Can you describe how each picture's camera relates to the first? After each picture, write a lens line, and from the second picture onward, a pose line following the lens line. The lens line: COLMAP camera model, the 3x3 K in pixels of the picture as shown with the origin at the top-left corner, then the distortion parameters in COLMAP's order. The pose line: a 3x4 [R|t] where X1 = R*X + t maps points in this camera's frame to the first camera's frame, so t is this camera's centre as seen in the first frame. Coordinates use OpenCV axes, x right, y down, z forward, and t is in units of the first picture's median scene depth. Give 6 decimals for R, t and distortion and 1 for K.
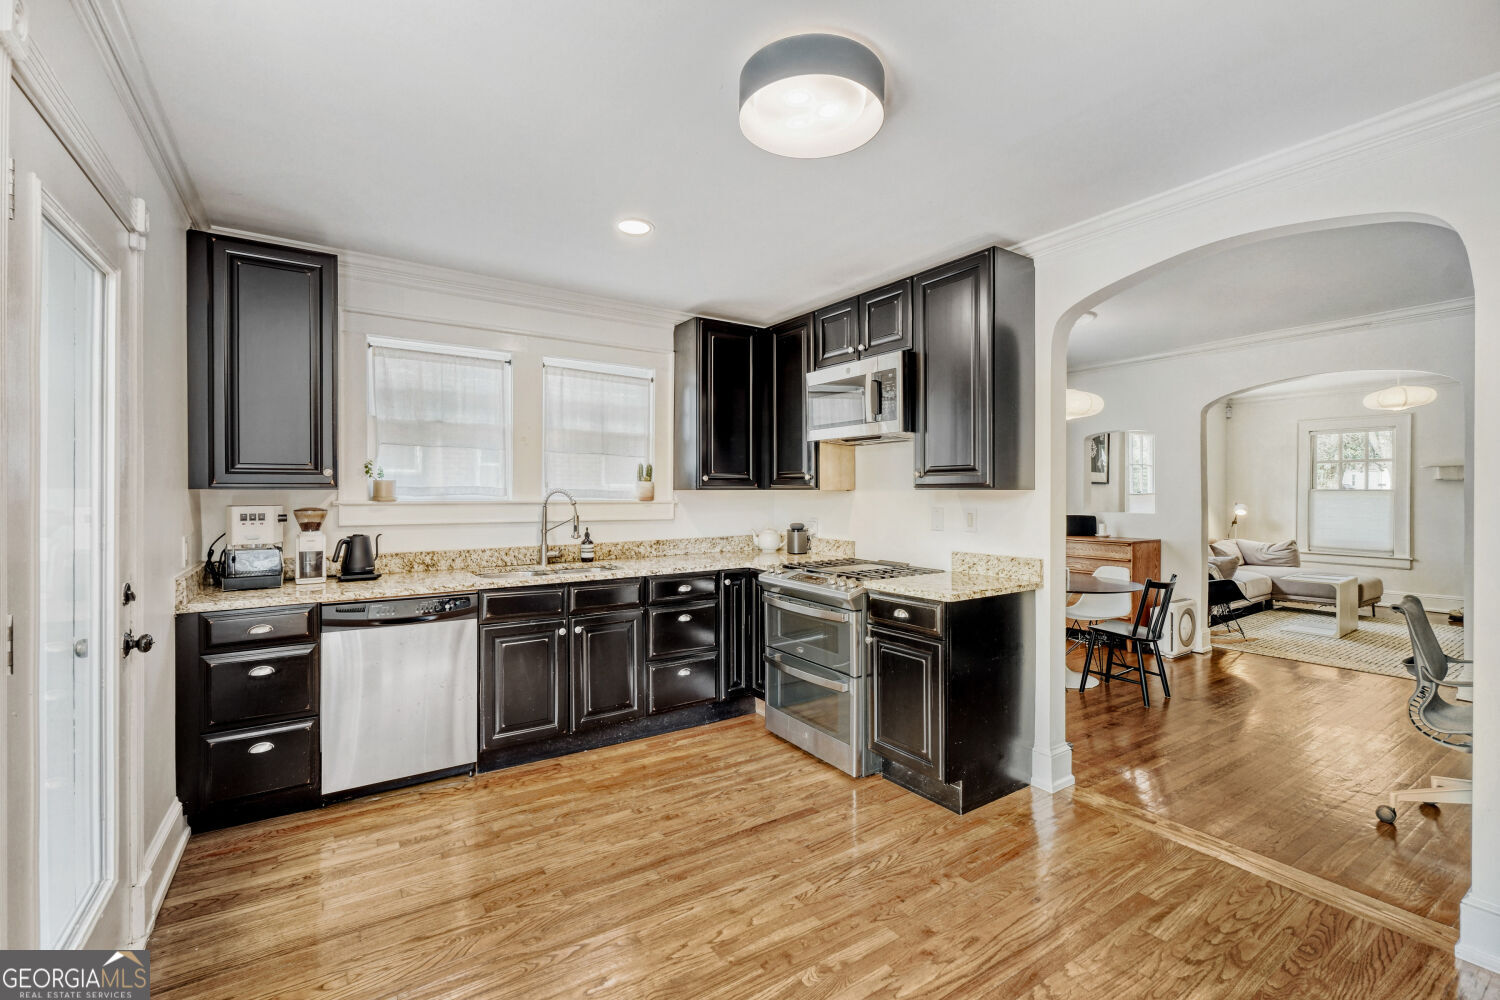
lens RADIAL K [[647.0, 0, 759.2], [0, 647.0, 497.6], [0, 0, 1]] dist [-0.000170, 0.000890]
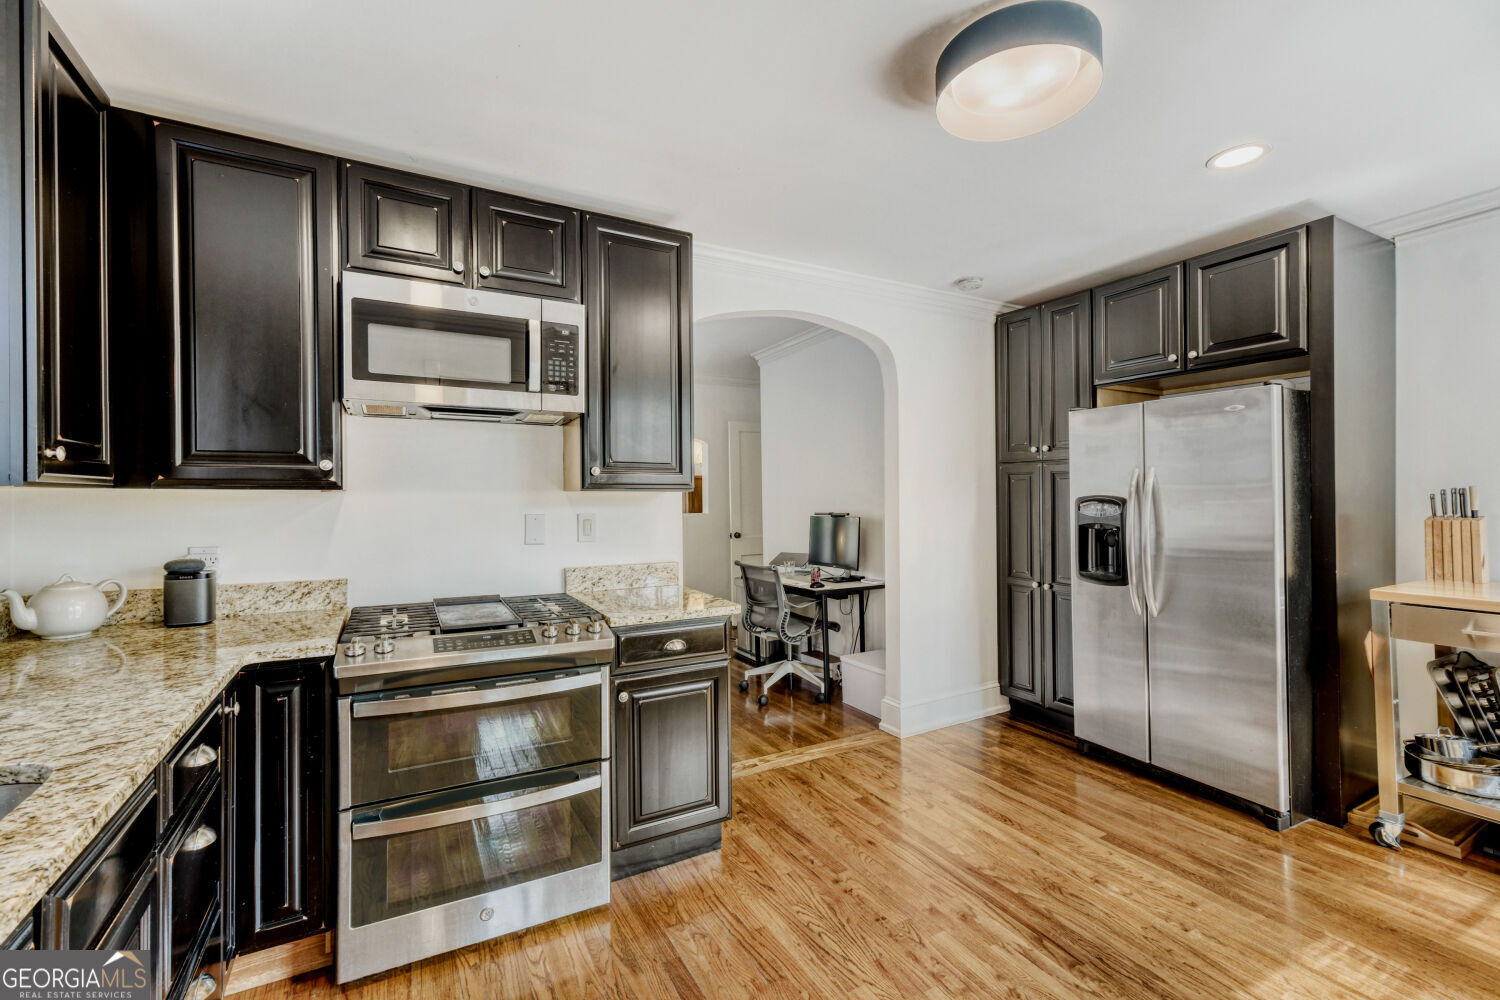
lens RADIAL K [[647.0, 0, 755.8], [0, 647.0, 491.7], [0, 0, 1]] dist [-0.000170, 0.000890]
pose [[0.091727, 0.007026, 0.995759, -0.520583], [0.007716, 0.999940, -0.007767, -0.003384], [-0.995754, 0.008396, 0.091668, 0.752821]]
